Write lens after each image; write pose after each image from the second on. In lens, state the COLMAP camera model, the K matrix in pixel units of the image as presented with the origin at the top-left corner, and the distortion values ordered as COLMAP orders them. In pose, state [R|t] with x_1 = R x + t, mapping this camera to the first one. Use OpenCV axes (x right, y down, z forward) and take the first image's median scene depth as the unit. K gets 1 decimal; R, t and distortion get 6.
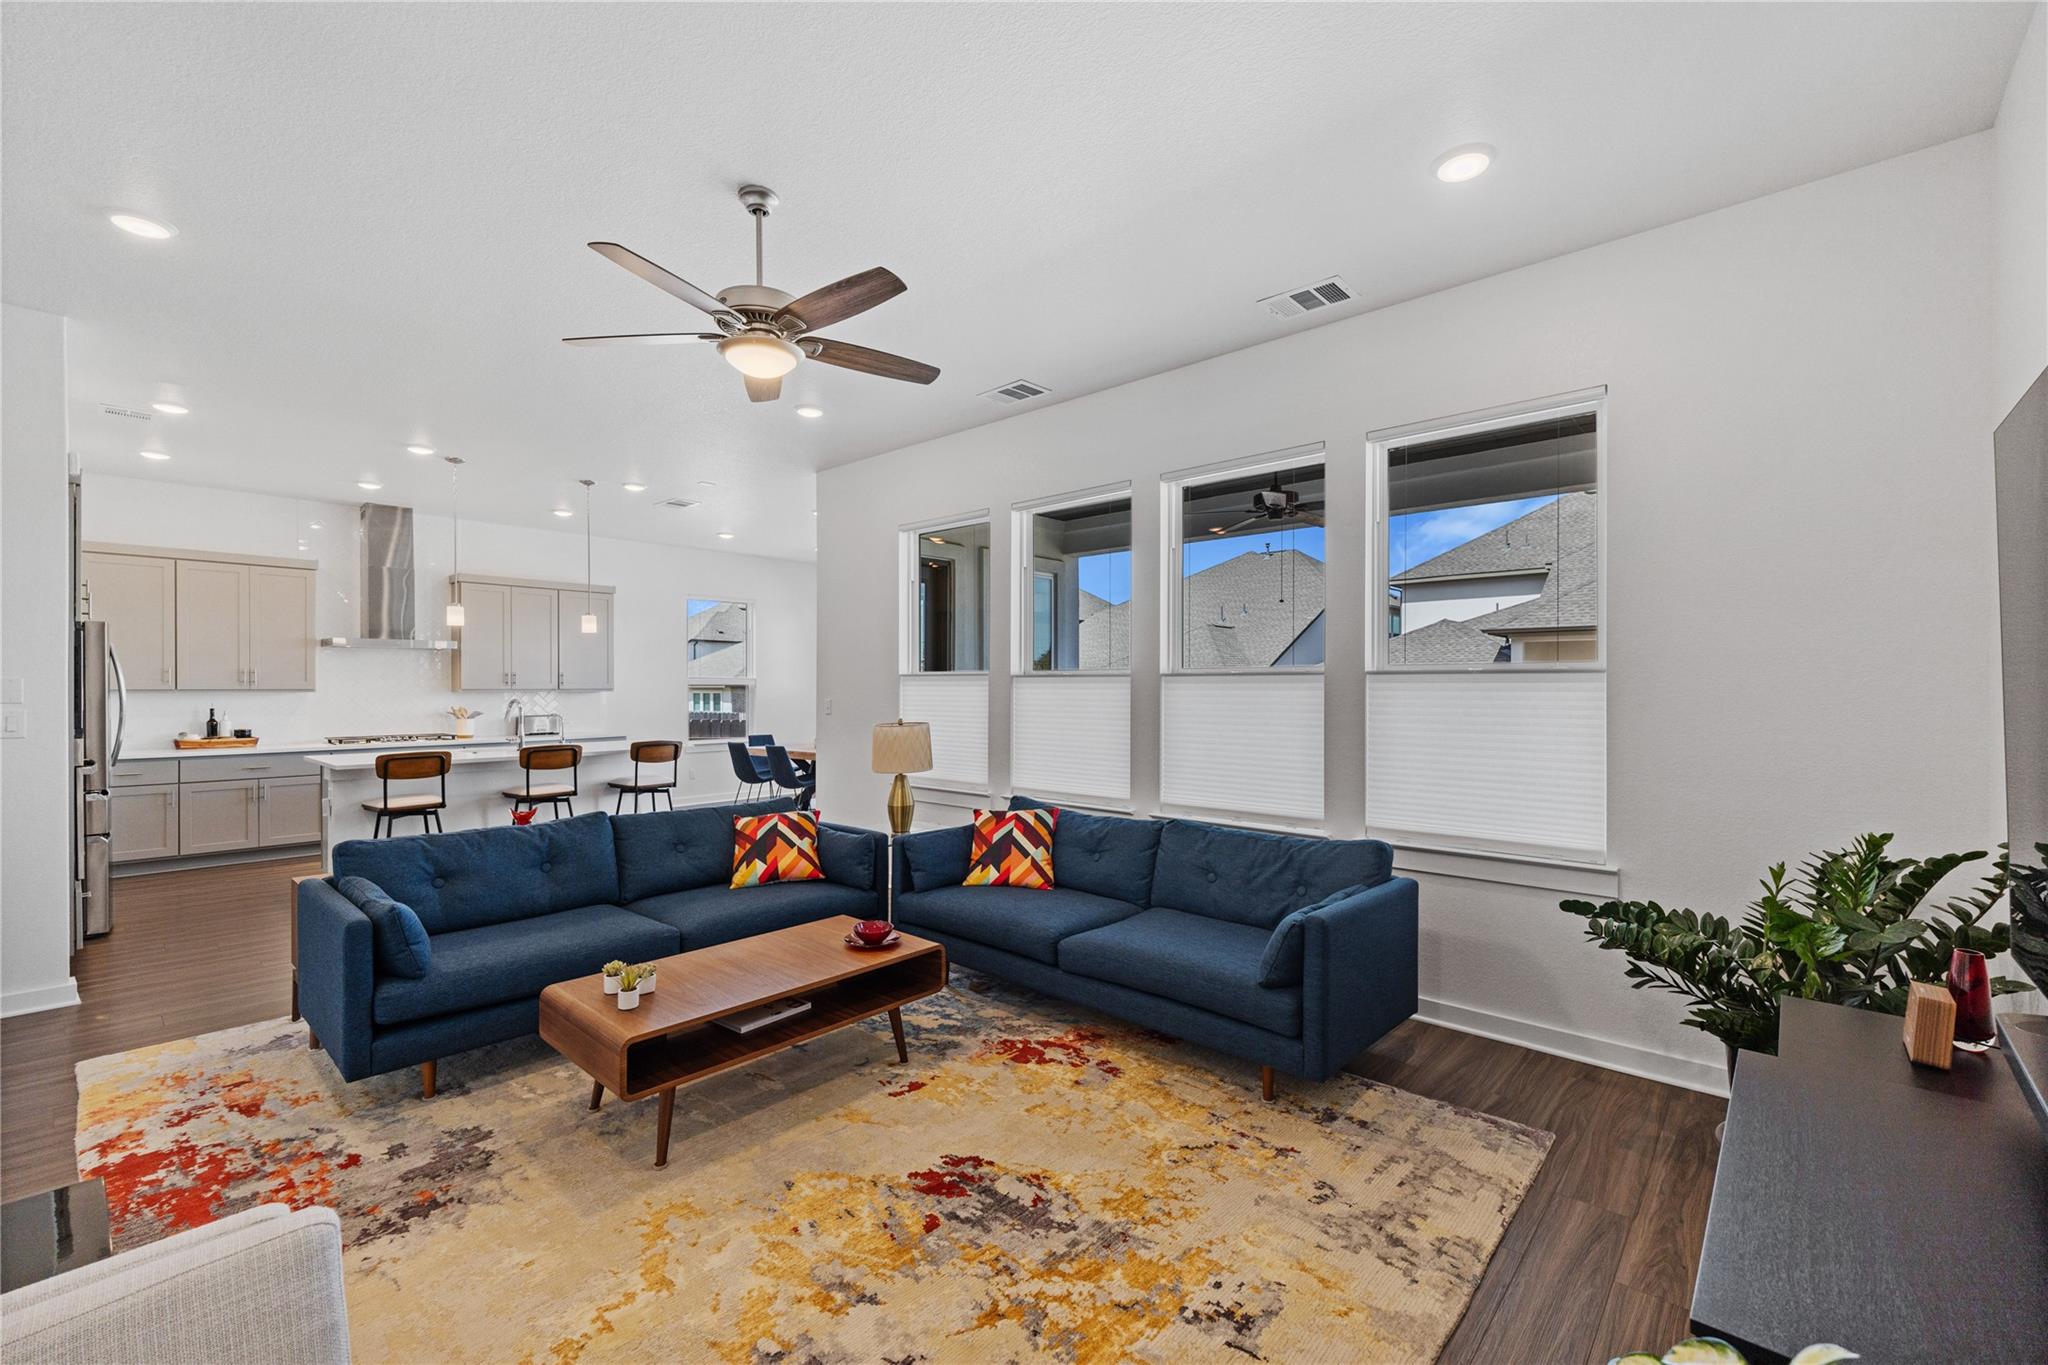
lens RADIAL K [[857.1, 0, 1006.1], [0, 857.1, 683.9], [0, 0, 1]] dist [0.004007, 0.000117]
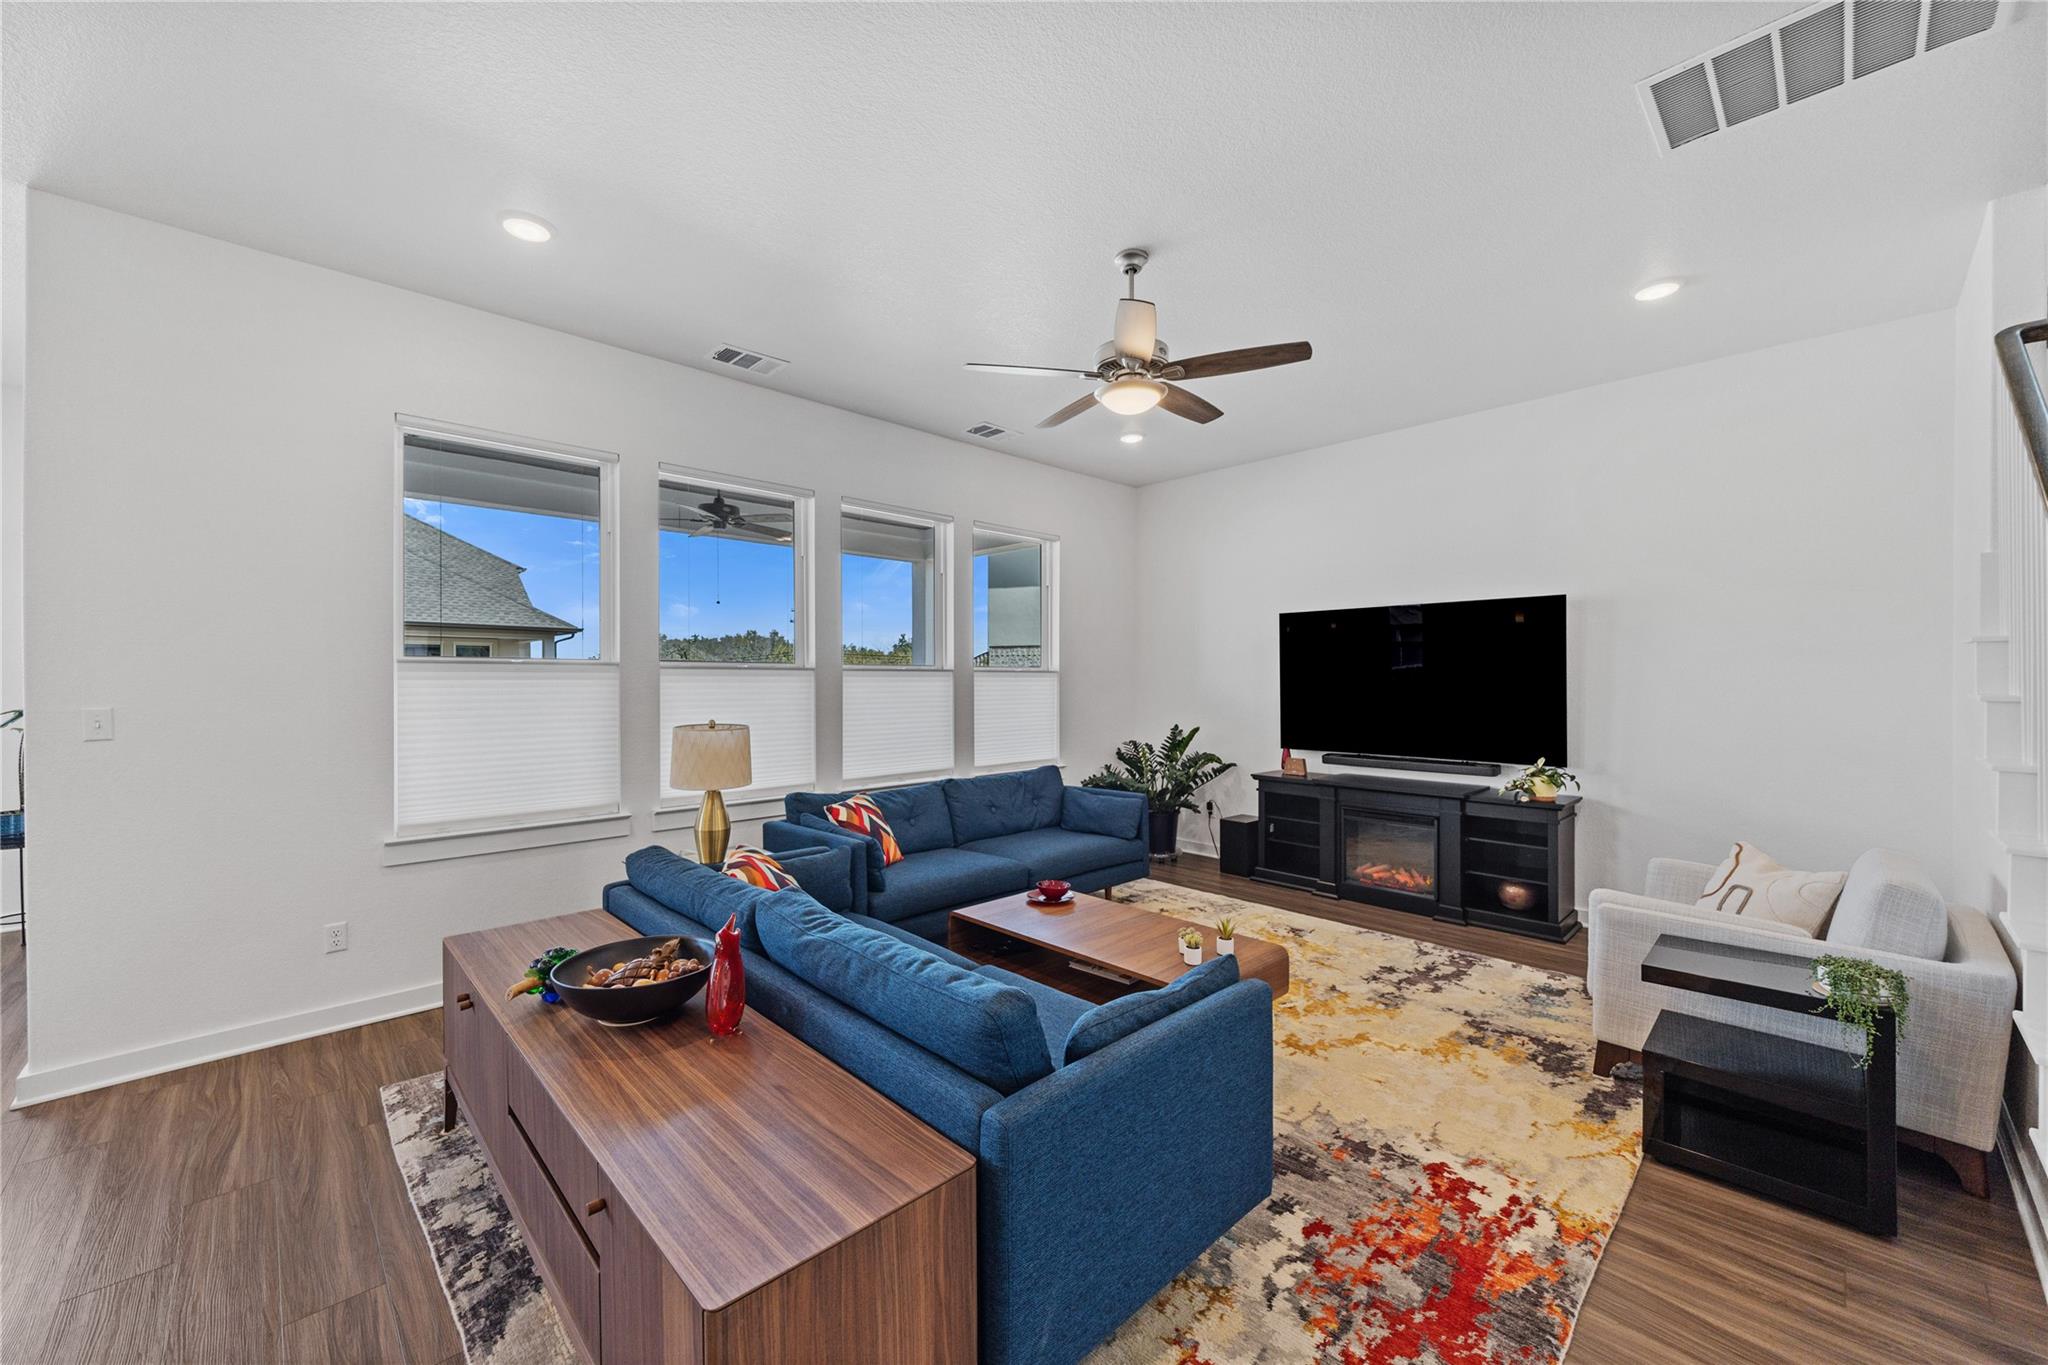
lens RADIAL K [[785.5, 0, 1017.6], [0, 785.5, 684.5], [0, 0, 1]] dist [0.010287, -0.000050]
pose [[0.066699, -0.006770, 0.997750, -1.022599], [-0.001648, 0.999975, 0.006895, 0.001117], [-0.997772, -0.002104, 0.066686, 0.812039]]
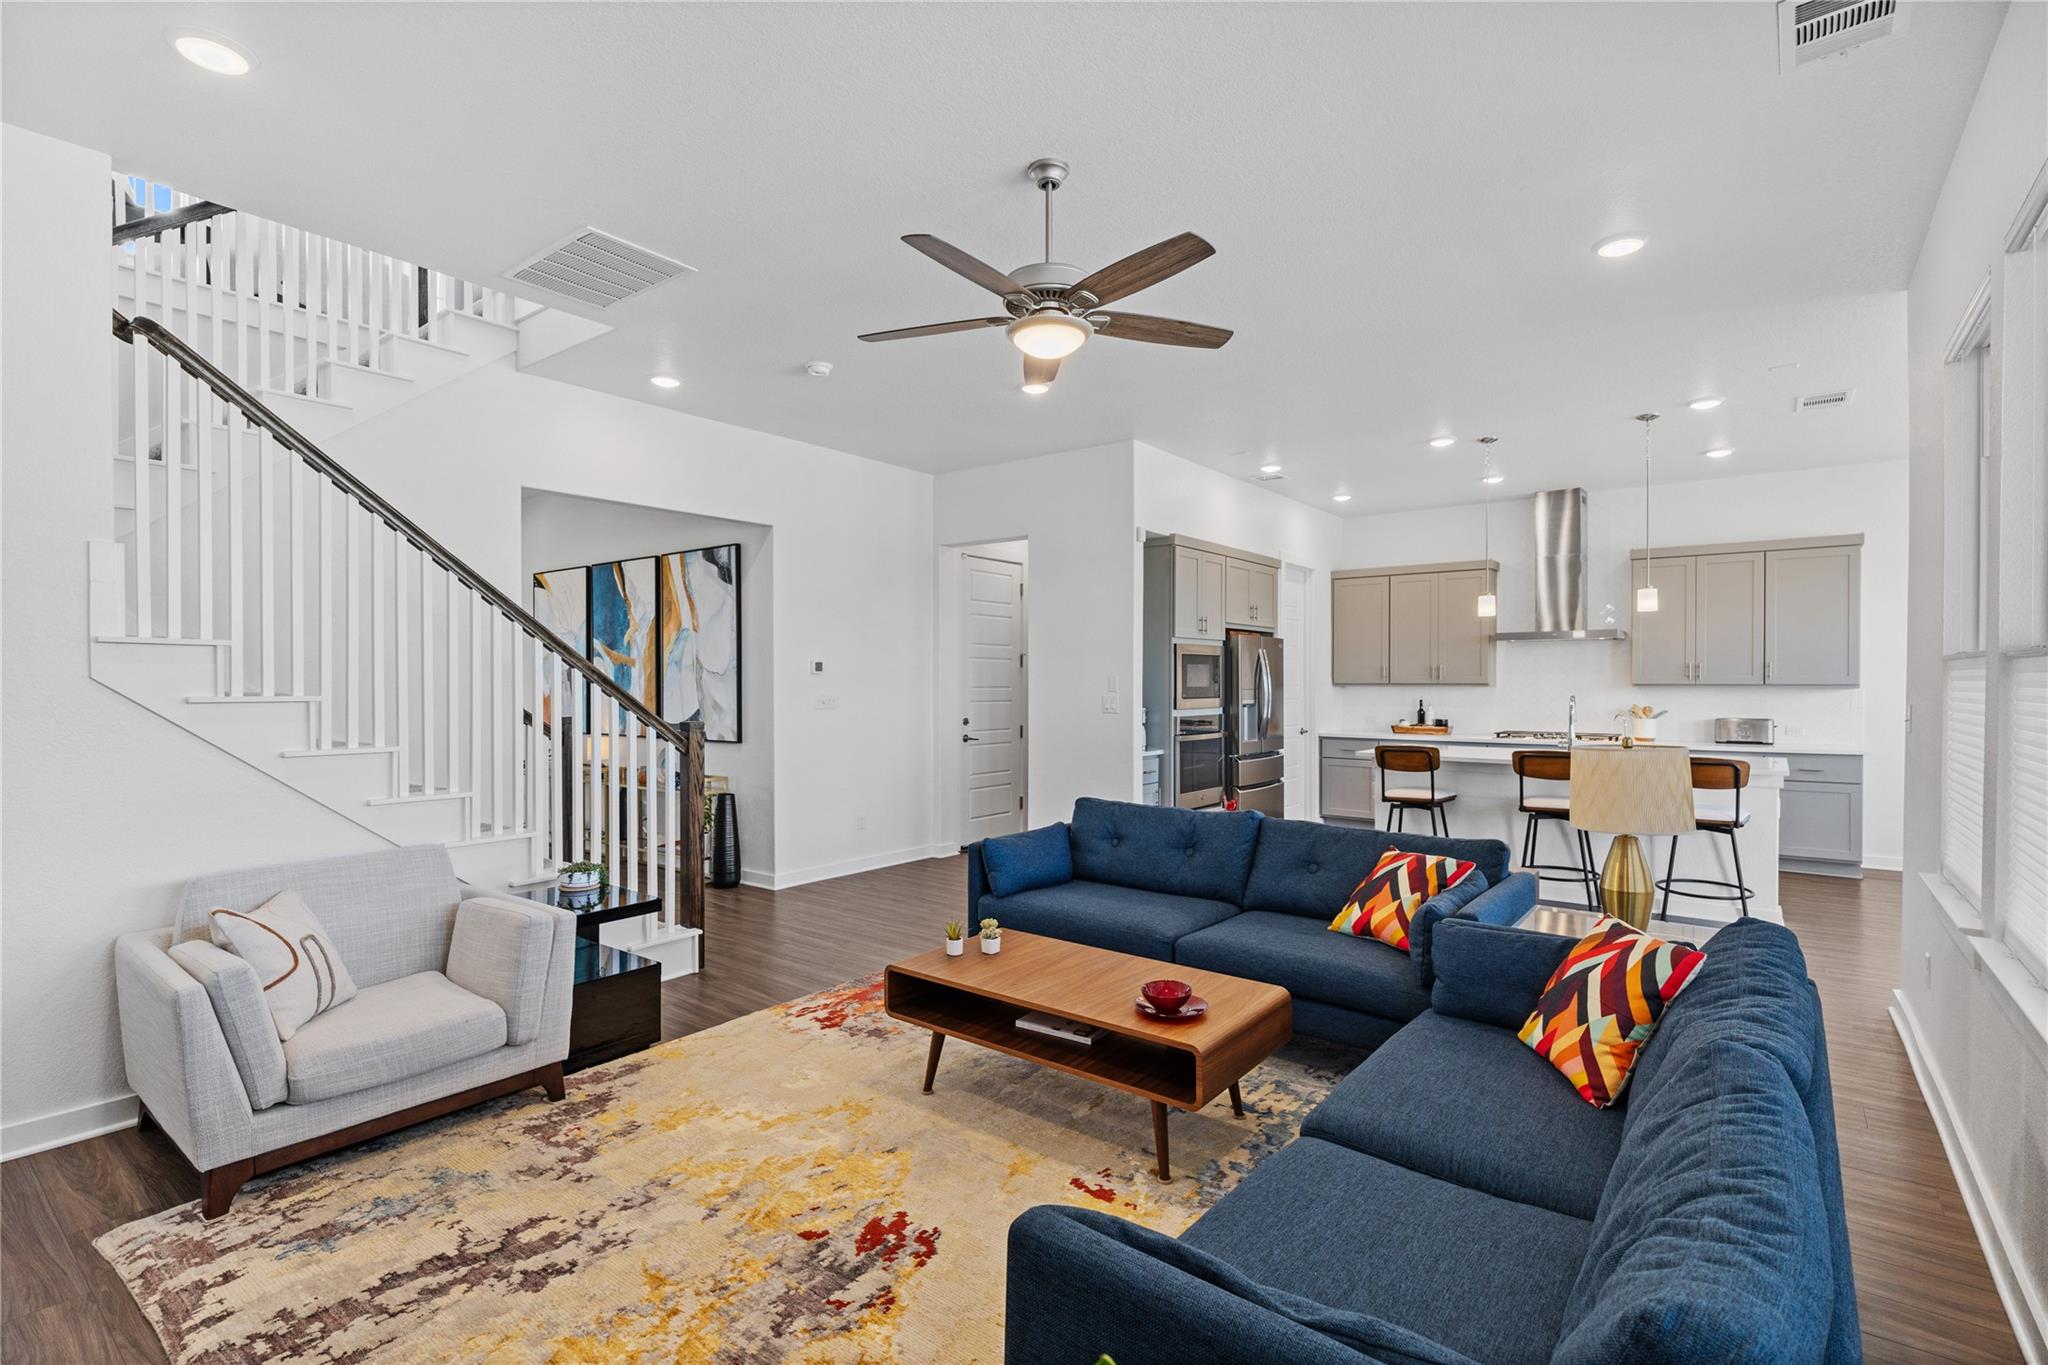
lens RADIAL K [[953.0, 0, 1024.3], [0, 953.0, 687.7], [0, 0, 1]] dist [0.011524, -0.001188]
pose [[0.078318, 0.006369, -0.996908, 0.580111], [0.004113, 0.999969, 0.006712, 0.002331], [0.996920, -0.004626, 0.078289, 0.666981]]
